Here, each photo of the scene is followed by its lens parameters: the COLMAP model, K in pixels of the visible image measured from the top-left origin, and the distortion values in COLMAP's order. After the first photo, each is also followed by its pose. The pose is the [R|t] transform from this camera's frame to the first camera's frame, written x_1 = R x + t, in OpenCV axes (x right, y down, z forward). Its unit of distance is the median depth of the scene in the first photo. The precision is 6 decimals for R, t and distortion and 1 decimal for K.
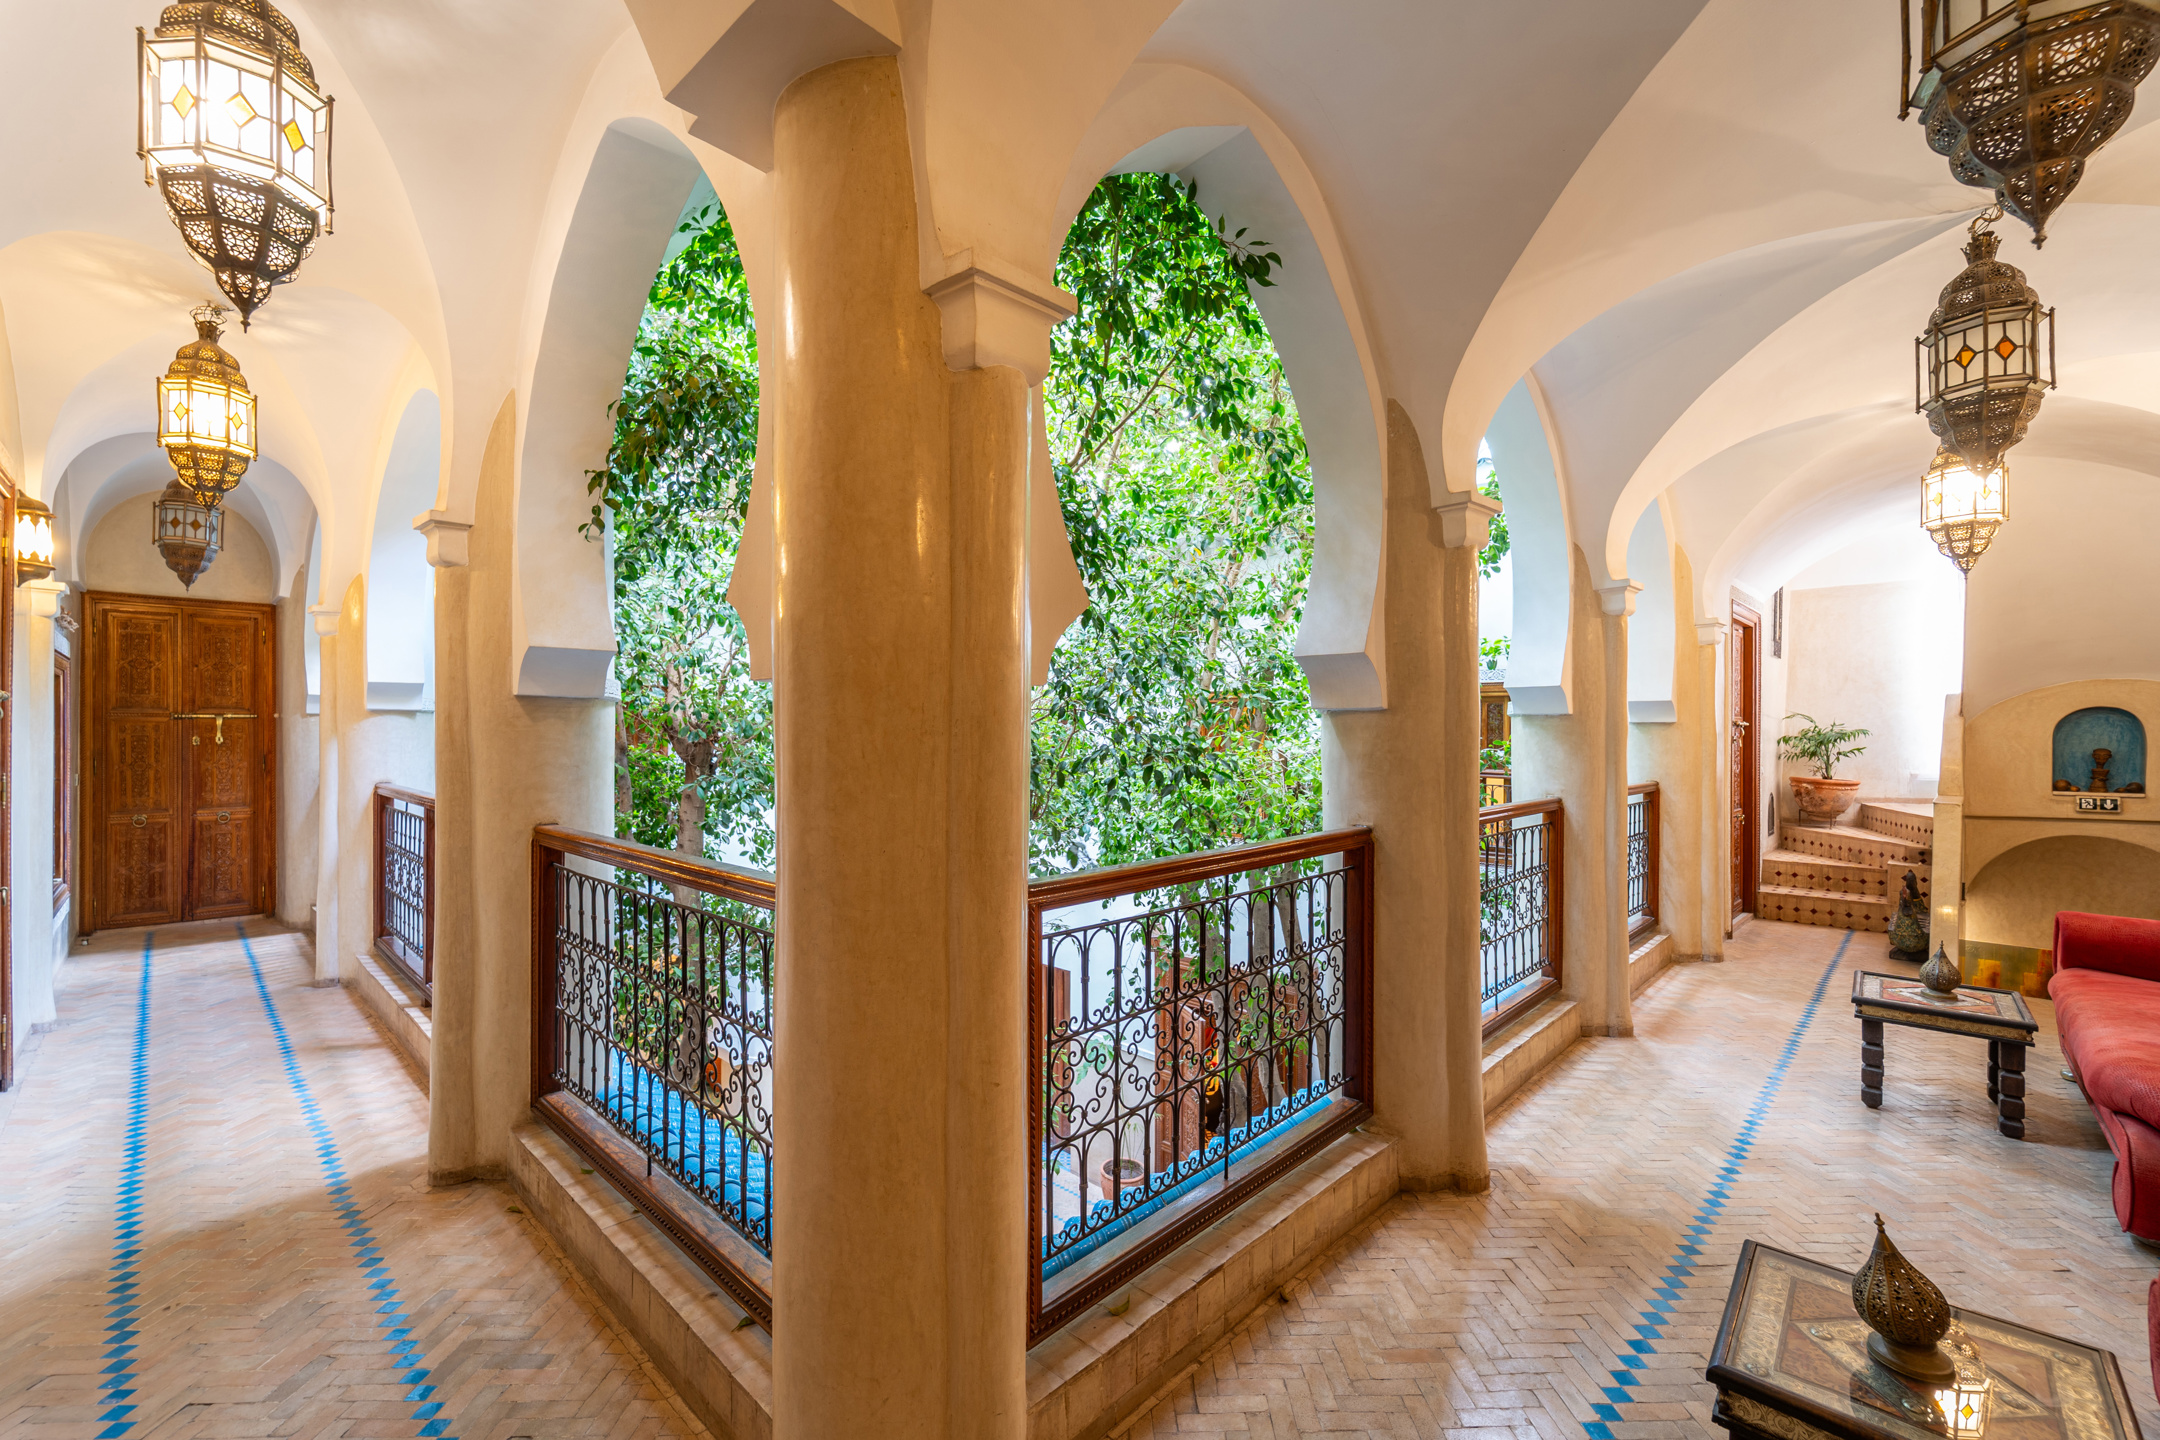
lens RADIAL K [[877.1, 0, 1087.2], [0, 877.1, 738.6], [0, 0, 1]] dist [0.002158, -0.000850]
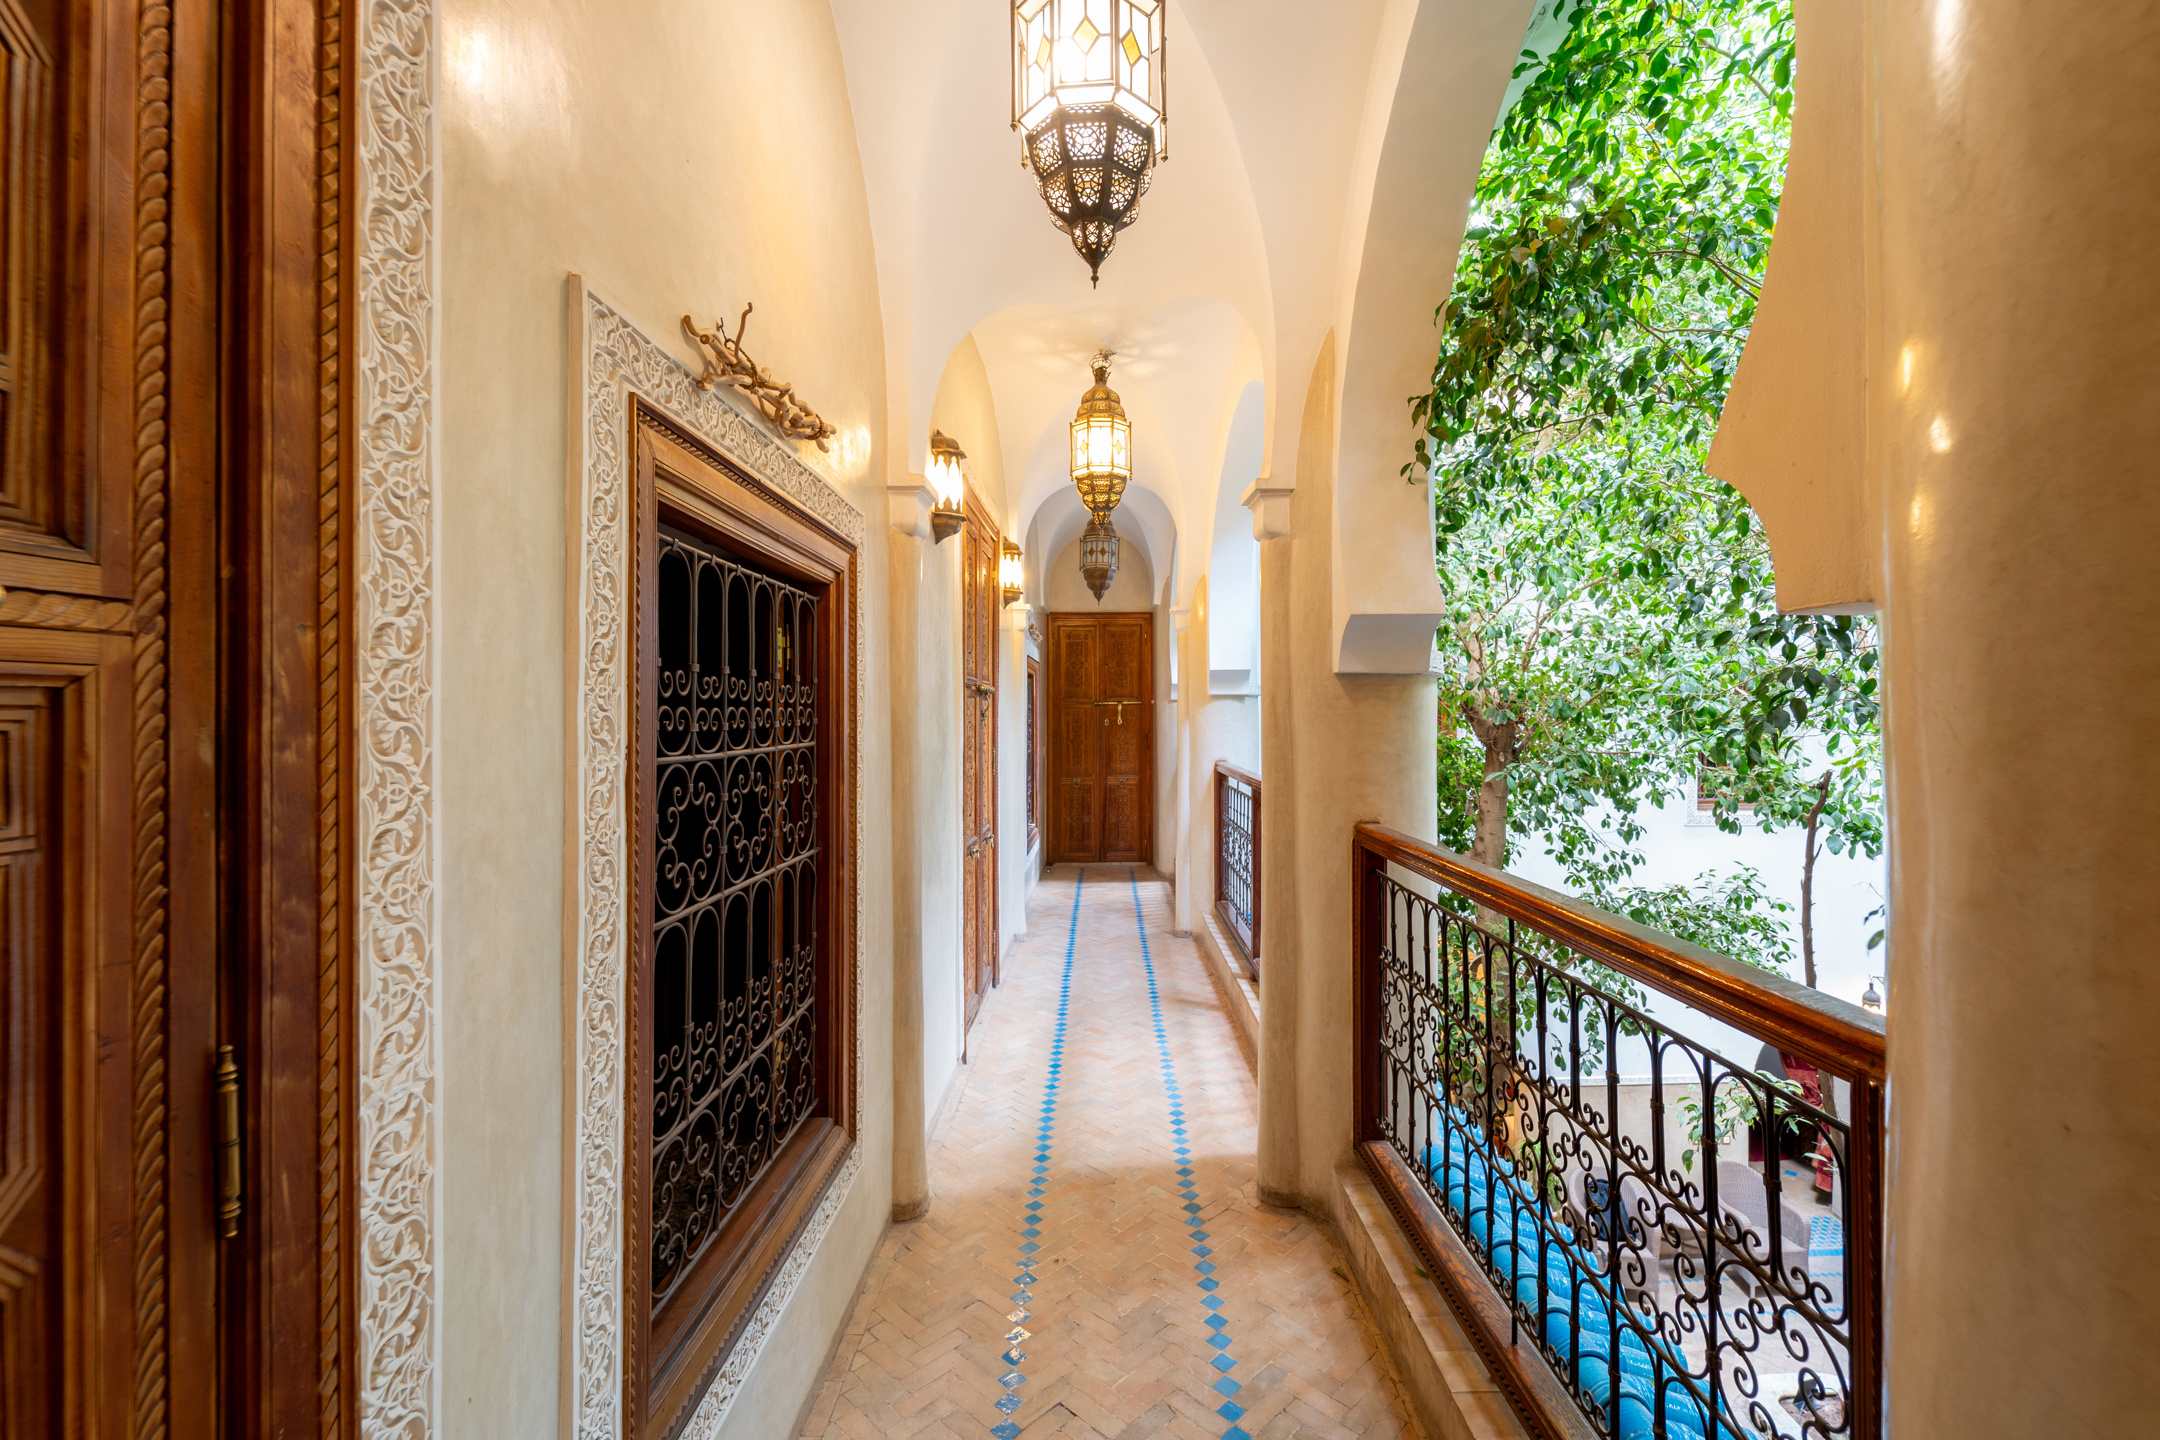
lens RADIAL K [[865.9, 0, 1079.3], [0, 865.9, 711.3], [0, 0, 1]] dist [0.001313, -0.000766]
pose [[0.666358, -0.008464, -0.745584, -0.099102], [0.002110, 0.999953, -0.009466, -0.002160], [0.745629, 0.004735, 0.666345, 0.129814]]
